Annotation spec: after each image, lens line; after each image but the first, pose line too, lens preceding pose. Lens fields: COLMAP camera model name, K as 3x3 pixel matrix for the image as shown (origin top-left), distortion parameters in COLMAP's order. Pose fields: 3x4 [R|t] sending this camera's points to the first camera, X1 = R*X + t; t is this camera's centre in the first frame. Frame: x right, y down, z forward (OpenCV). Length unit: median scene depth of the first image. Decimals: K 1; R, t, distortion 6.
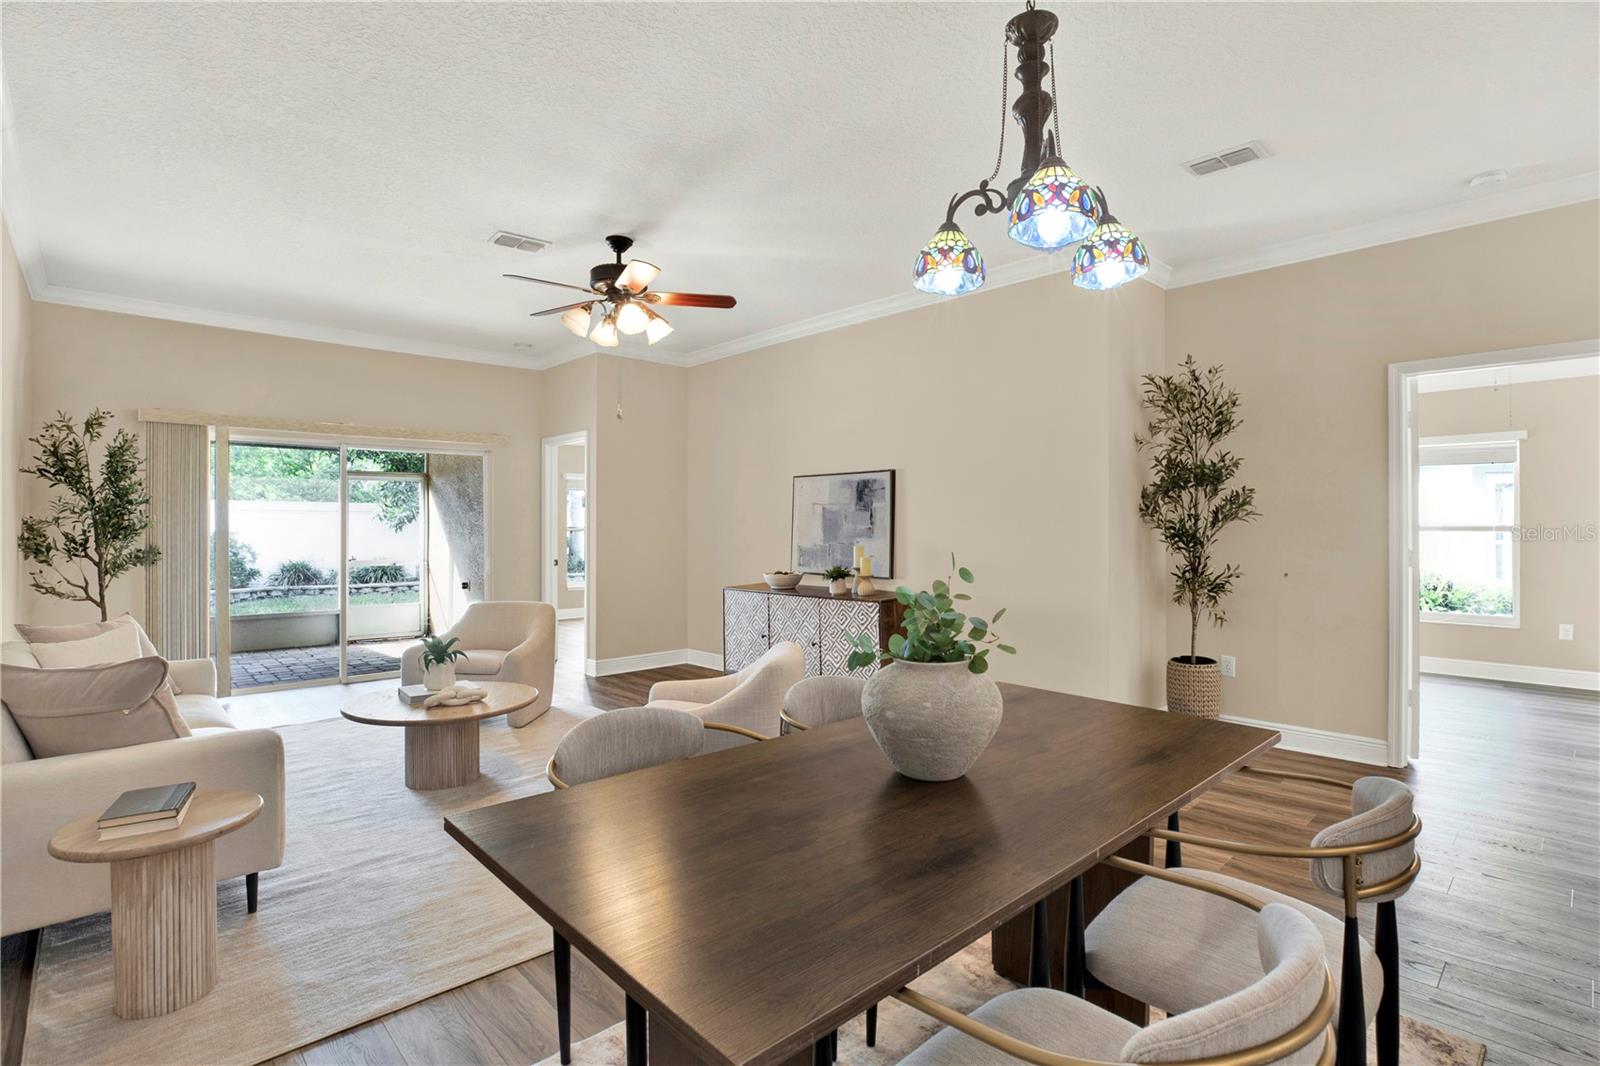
lens RADIAL K [[762.8, 0, 793.1], [0, 762.8, 527.9], [0, 0, 1]] dist [-0.044398, 0.013211]
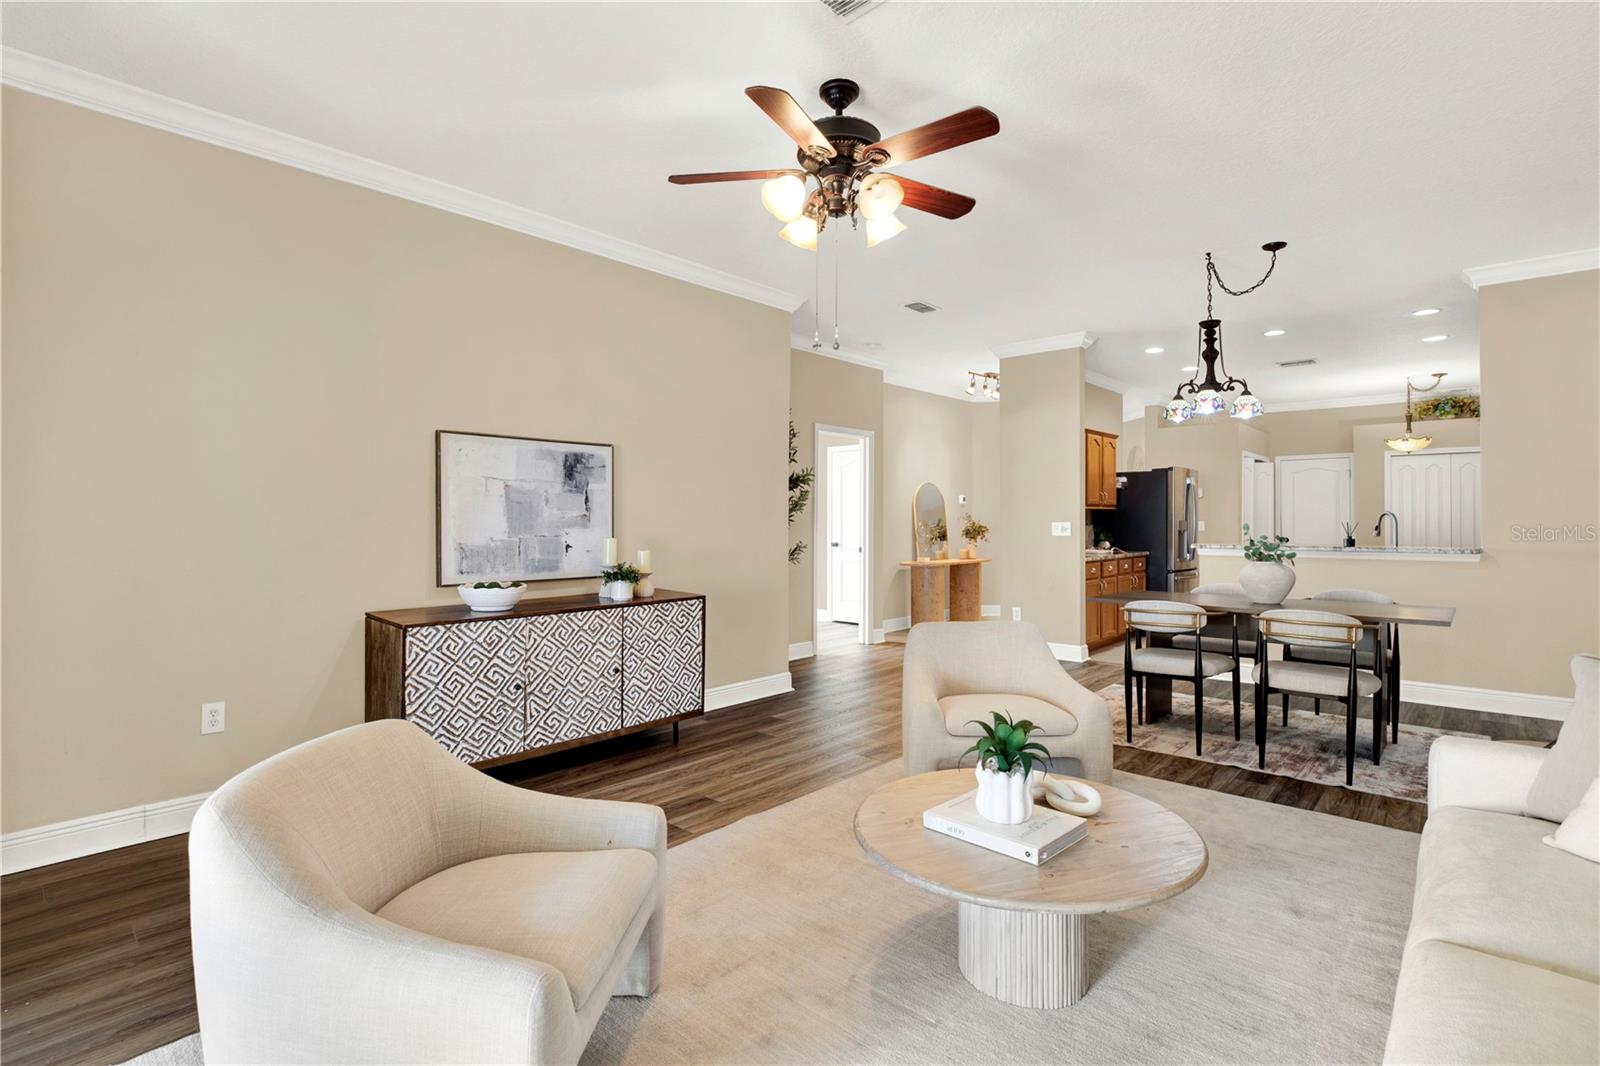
lens RADIAL K [[752.5, 0, 799.9], [0, 752.5, 518.8], [0, 0, 1]] dist [-0.046116, 0.013072]
pose [[-0.077057, 0.004782, 0.997015, -0.782655], [0.000007, 0.999989, -0.004796, 0.008667], [-0.997027, -0.000362, -0.077056, 0.958984]]
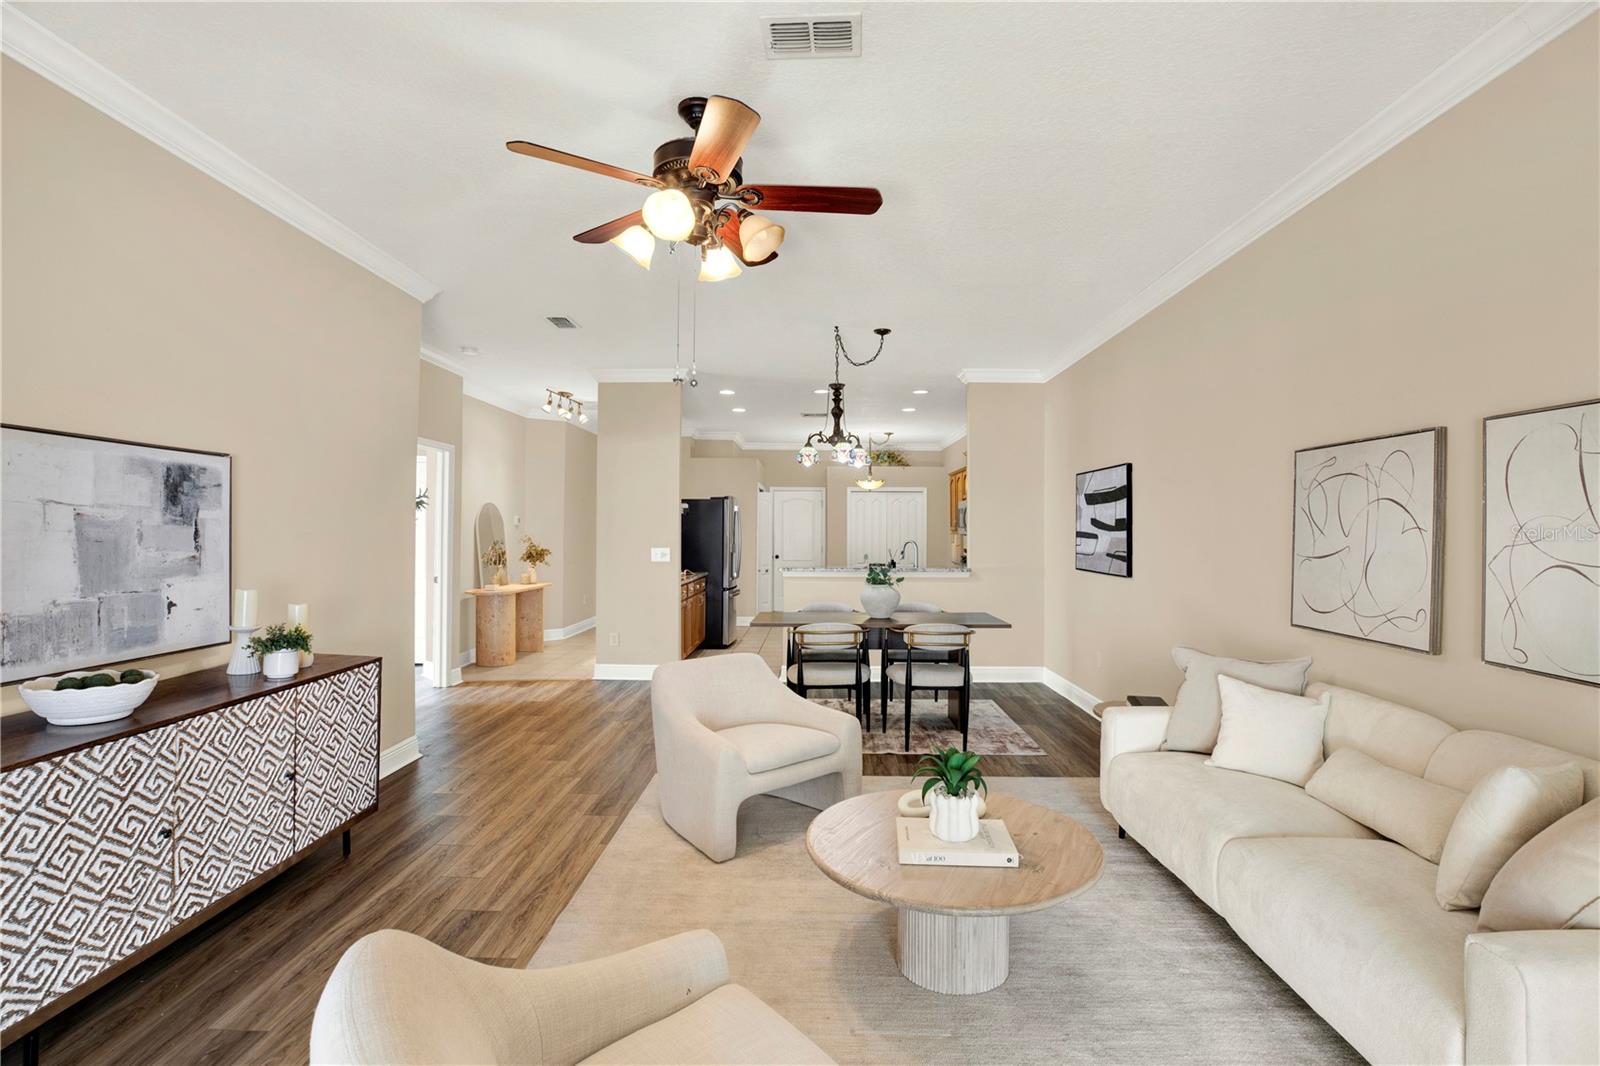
lens RADIAL K [[752.8, 0, 795.5], [0, 752.8, 532.2], [0, 0, 1]] dist [-0.046131, 0.012832]
pose [[-0.712283, 0.000270, 0.701892, -0.639179], [-0.002568, 0.999992, -0.002991, -0.018965], [-0.701887, -0.003934, -0.712277, 1.223280]]
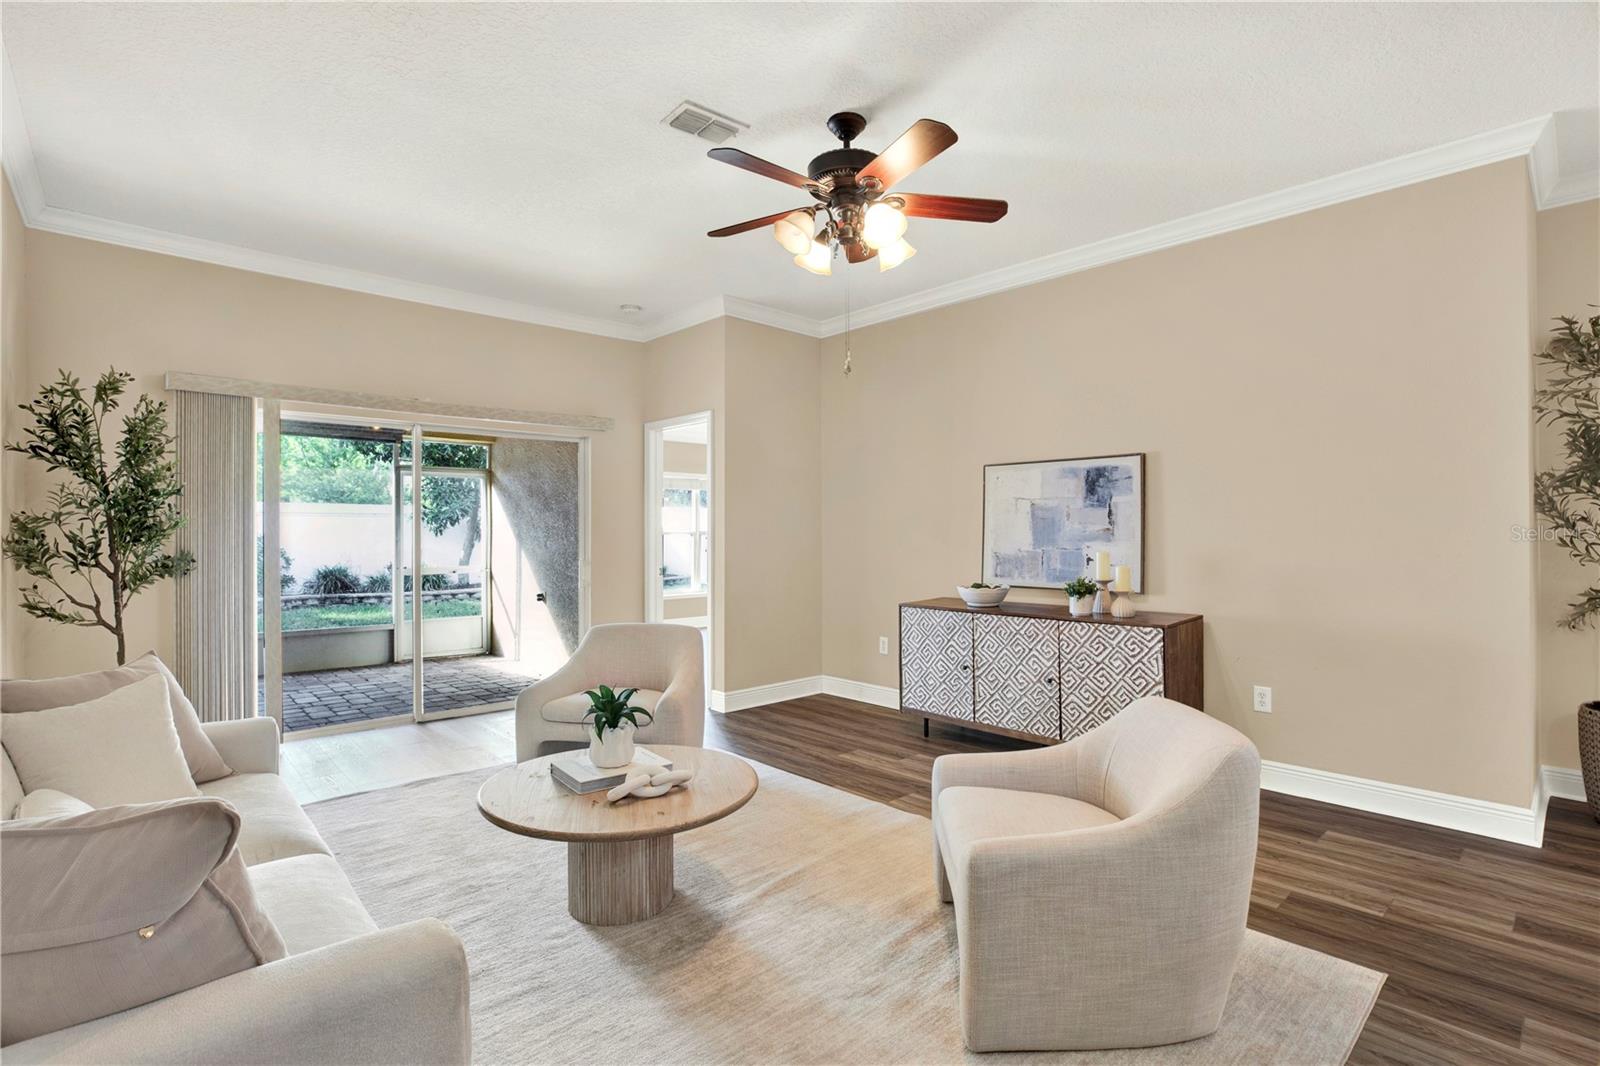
lens RADIAL K [[752.8, 0, 795.5], [0, 752.8, 532.2], [0, 0, 1]] dist [-0.046131, 0.012832]
pose [[0.999939, 0.000515, -0.011050, -0.239202], [-0.000526, 0.999999, -0.000980, 0.005100], [0.011050, 0.000986, 0.999938, 0.268348]]
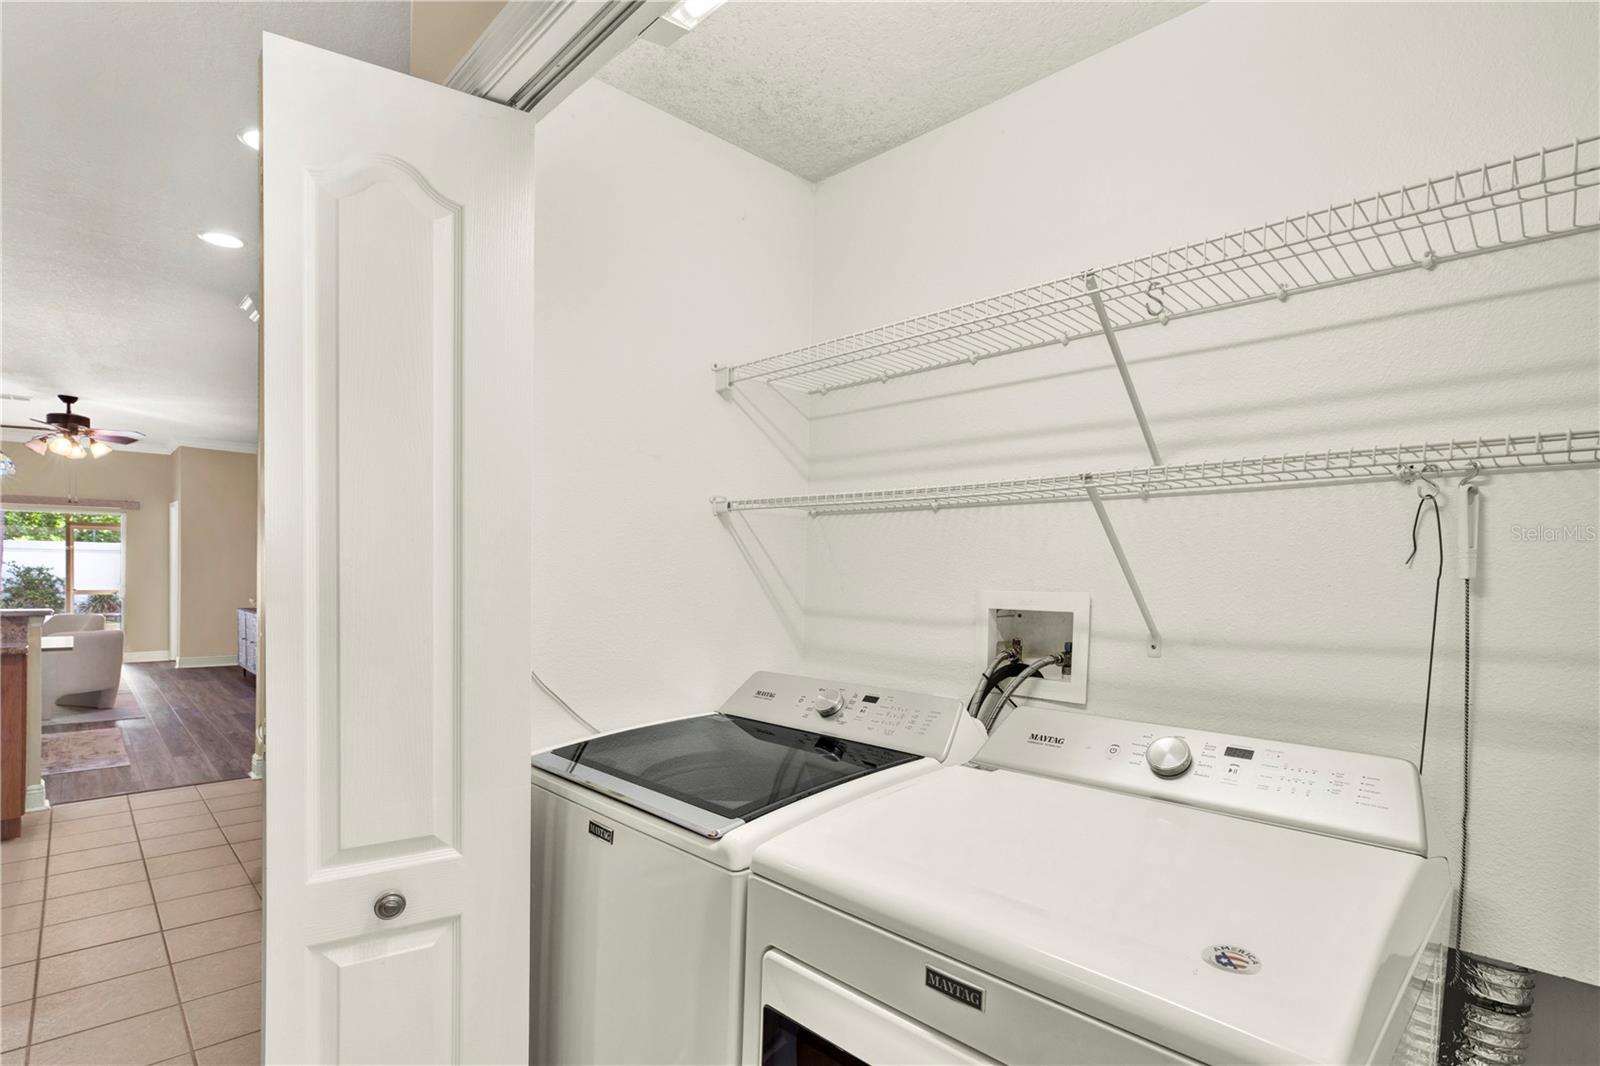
lens RADIAL K [[776.8, 0, 746.9], [0, 776.8, 544.8], [0, 0, 1]] dist [-0.000348, 0.000101]
pose [[0.999633, -0.002602, -0.026955, 1.186910], [0.002012, 0.999759, -0.021862, -0.005903], [0.027006, 0.021800, 0.999398, -0.618550]]
